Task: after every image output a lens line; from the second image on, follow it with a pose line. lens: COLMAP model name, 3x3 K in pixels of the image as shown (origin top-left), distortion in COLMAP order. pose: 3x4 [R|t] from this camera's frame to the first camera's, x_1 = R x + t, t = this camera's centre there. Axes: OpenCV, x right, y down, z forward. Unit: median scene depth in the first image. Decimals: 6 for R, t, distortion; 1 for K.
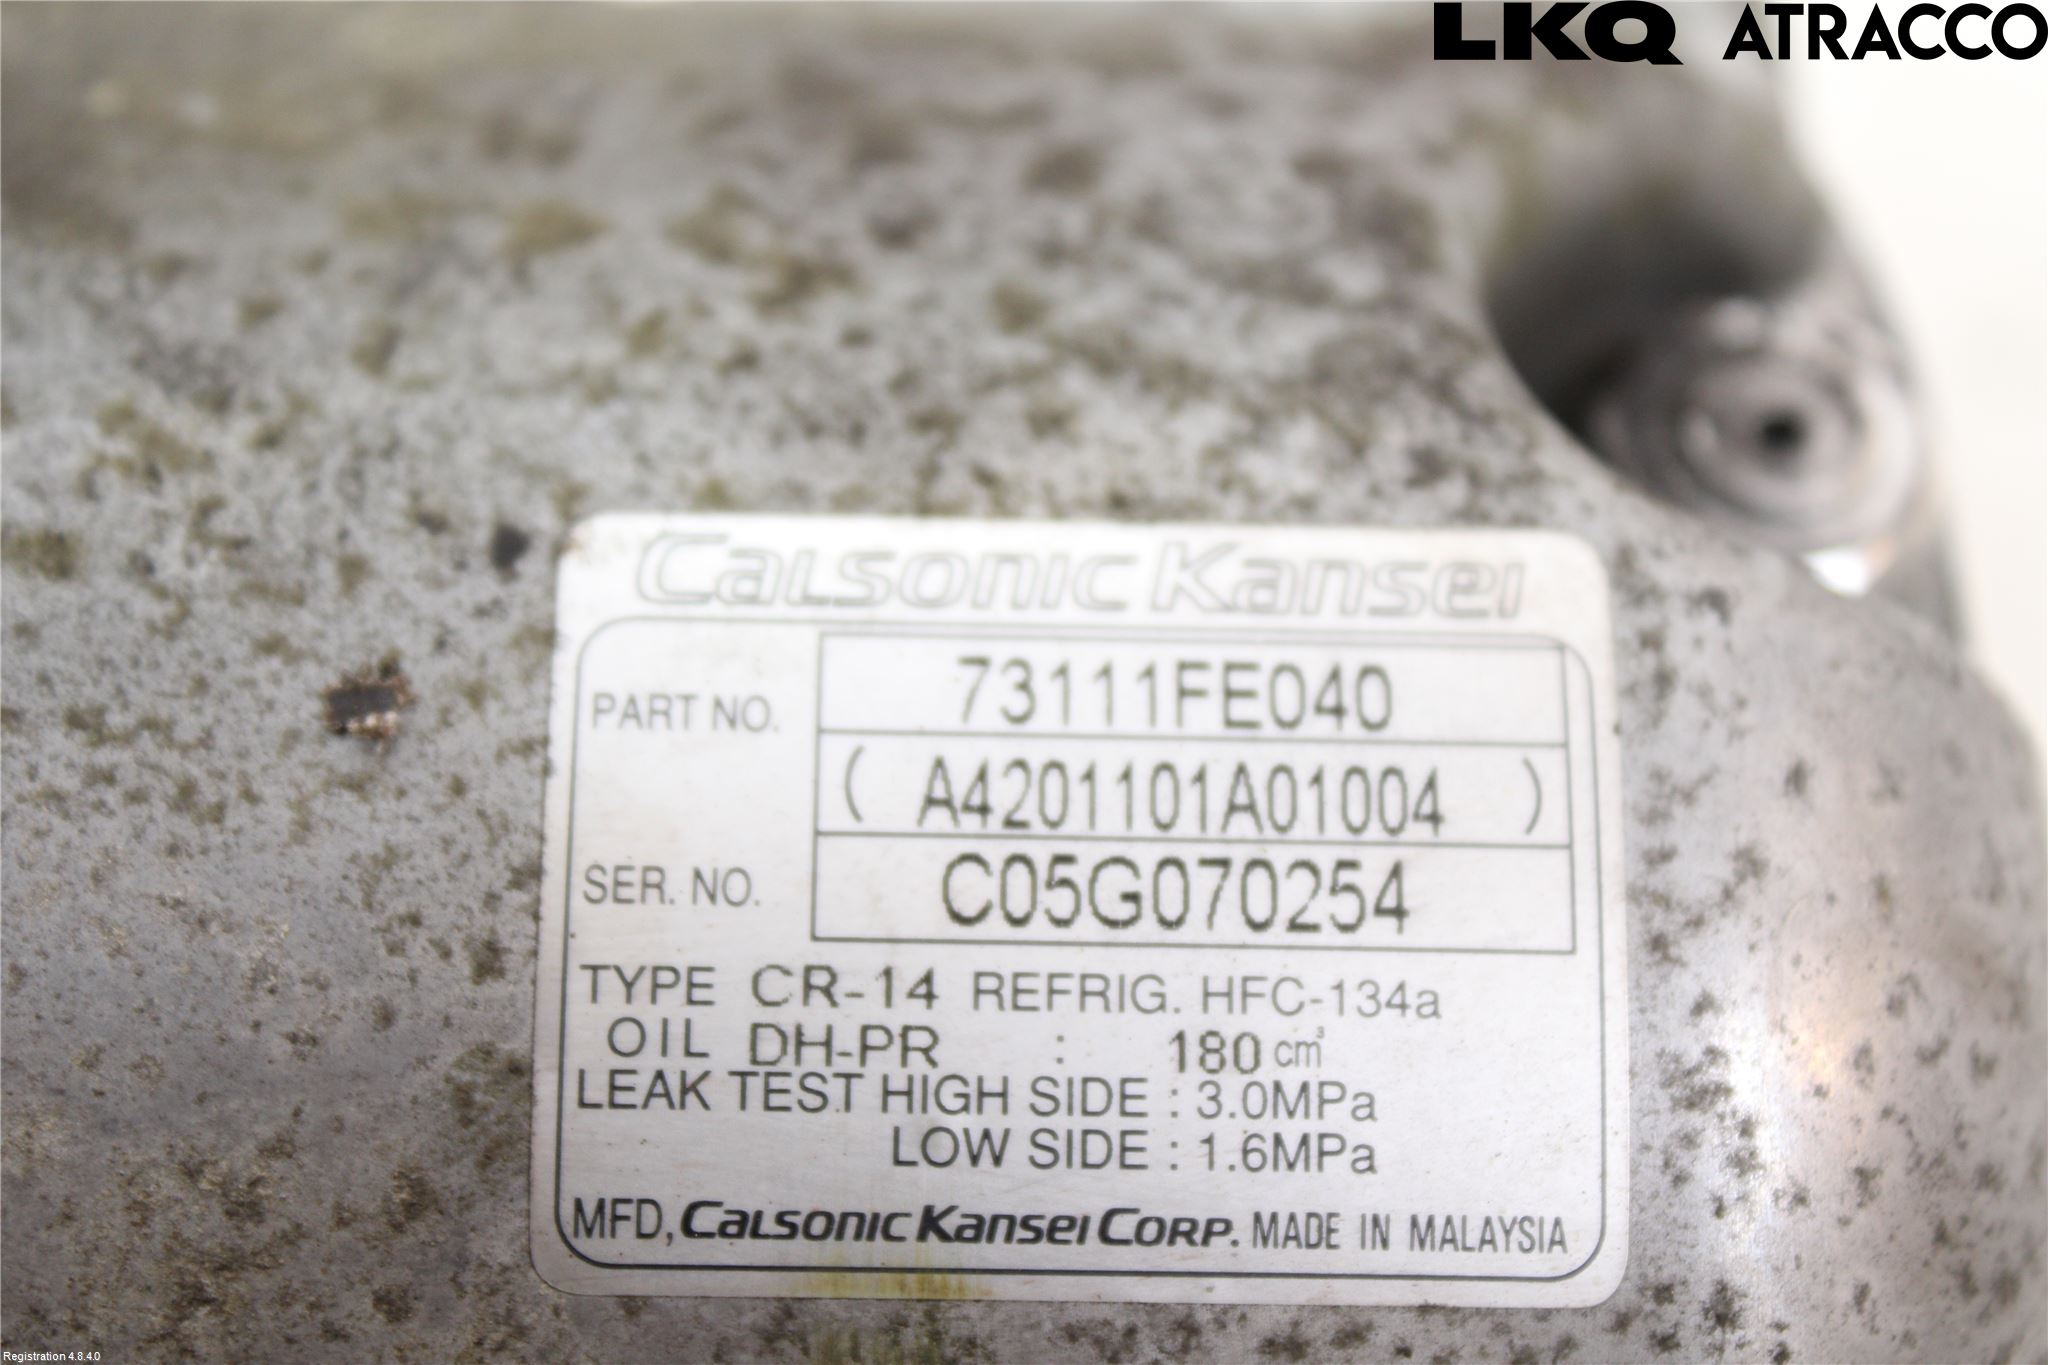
lens RADIAL K [[4030.0, 0, 1024.0], [0, 4030.0, 682.5], [0, 0, 1]] dist [0.008559, -0.087451]
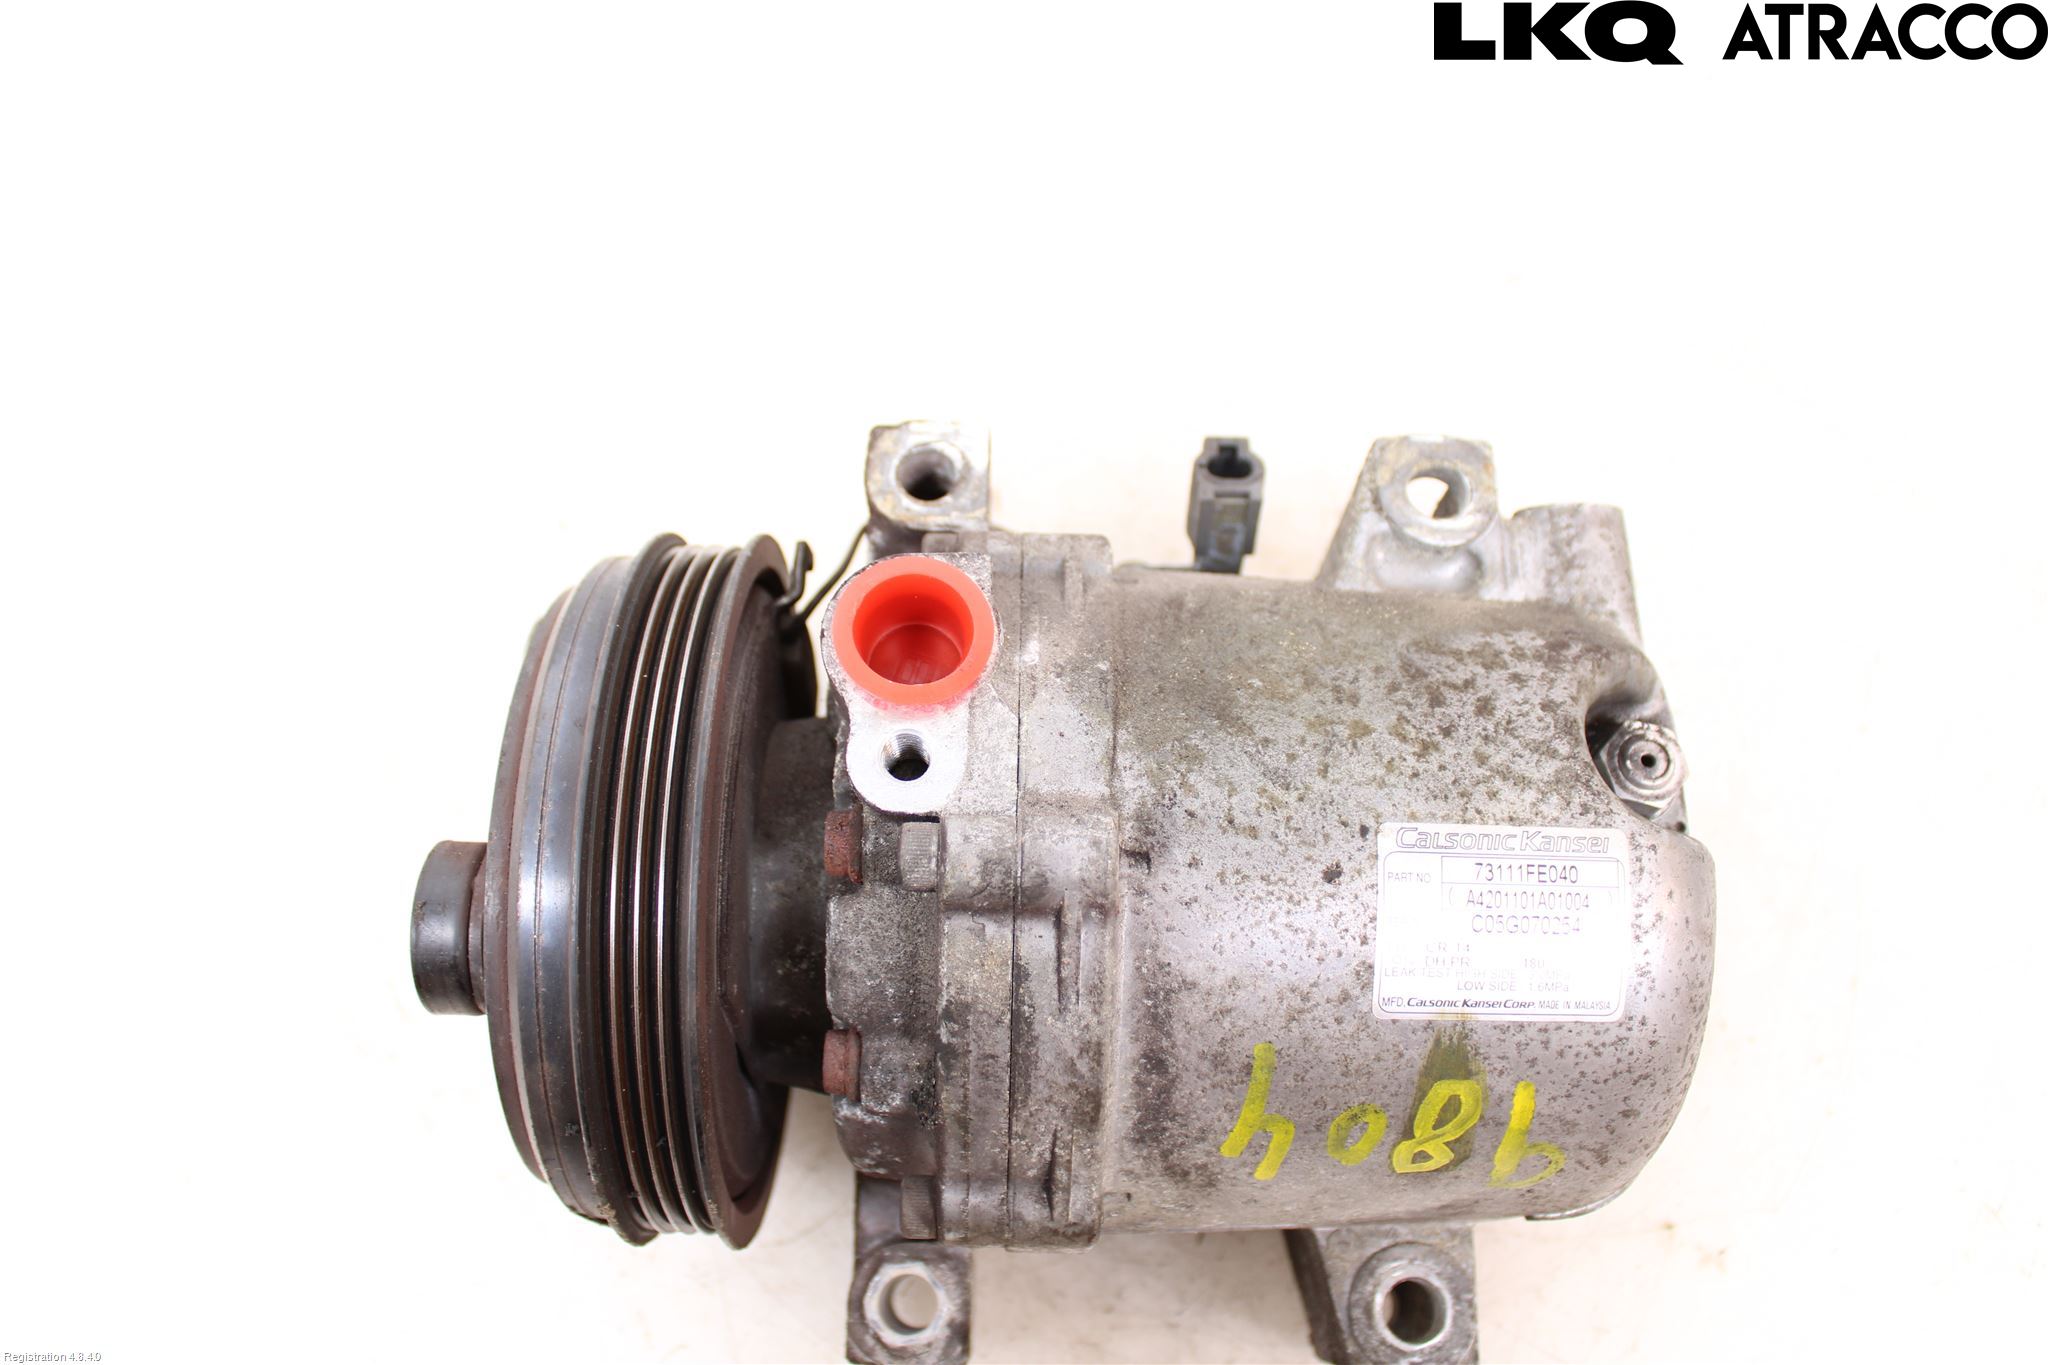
lens RADIAL K [[1698.3, 0, 1024.0], [0, 1698.3, 682.5], [0, 0, 1]] dist [-0.134448, 0.001106]
pose [[0.999469, 0.027604, 0.017326, -0.493684], [-0.030685, 0.976163, 0.214857, -0.521638], [-0.010982, -0.215275, 0.976492, -0.587678]]
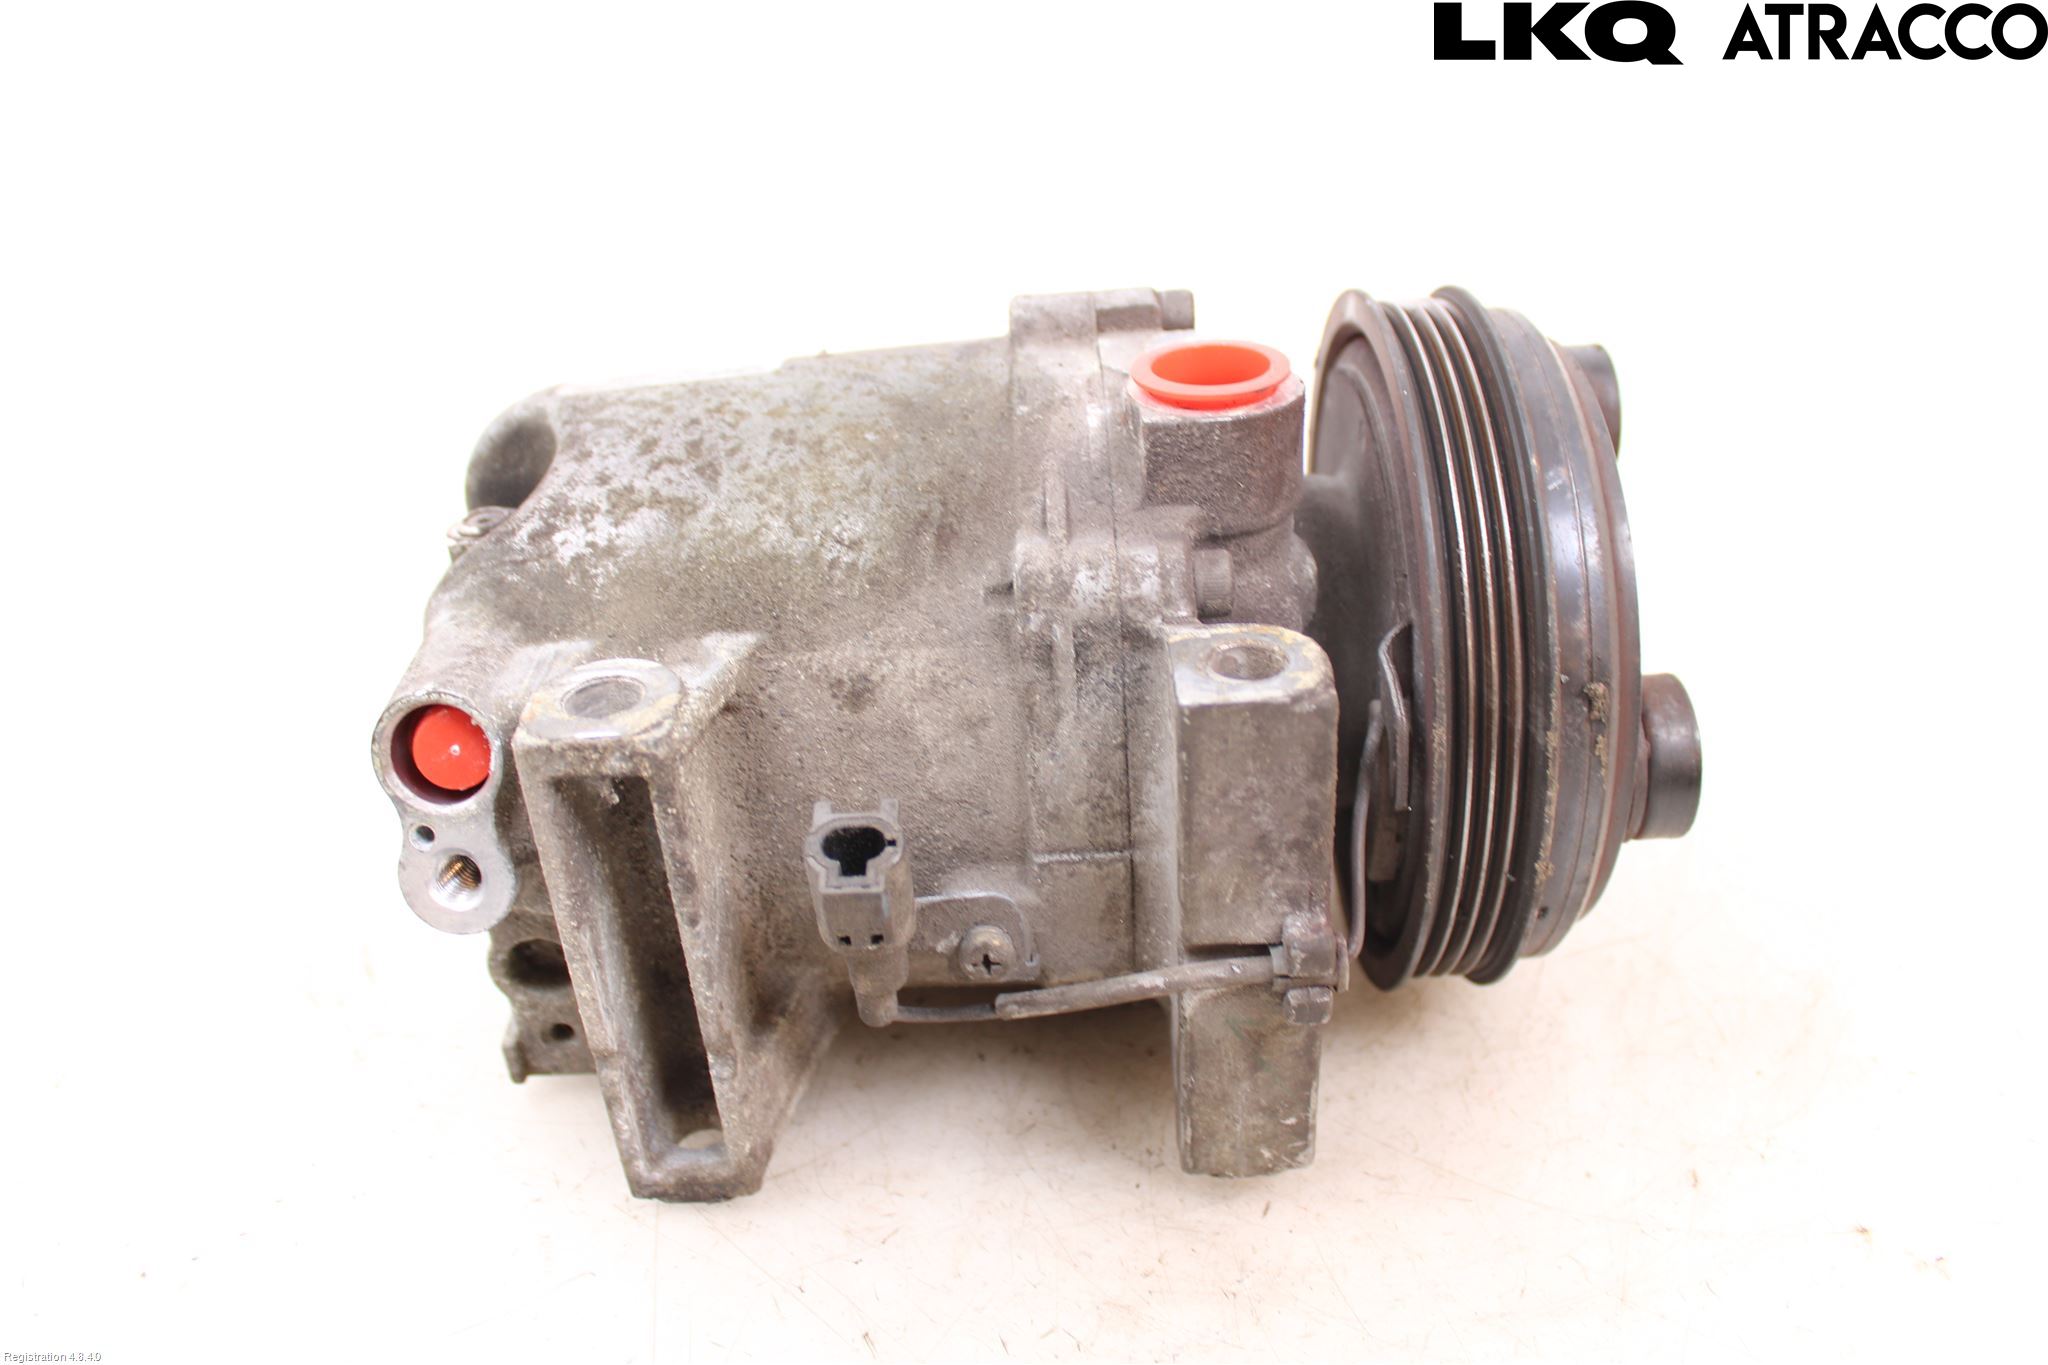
lens RADIAL K [[1698.3, 0, 1024.0], [0, 1698.3, 682.5], [0, 0, 1]] dist [-0.134448, 0.001106]
pose [[-0.997608, 0.060609, 0.033232, -0.426076], [0.035883, 0.043178, 0.998423, -1.880239], [0.059079, 0.997227, -0.045249, 1.443980]]
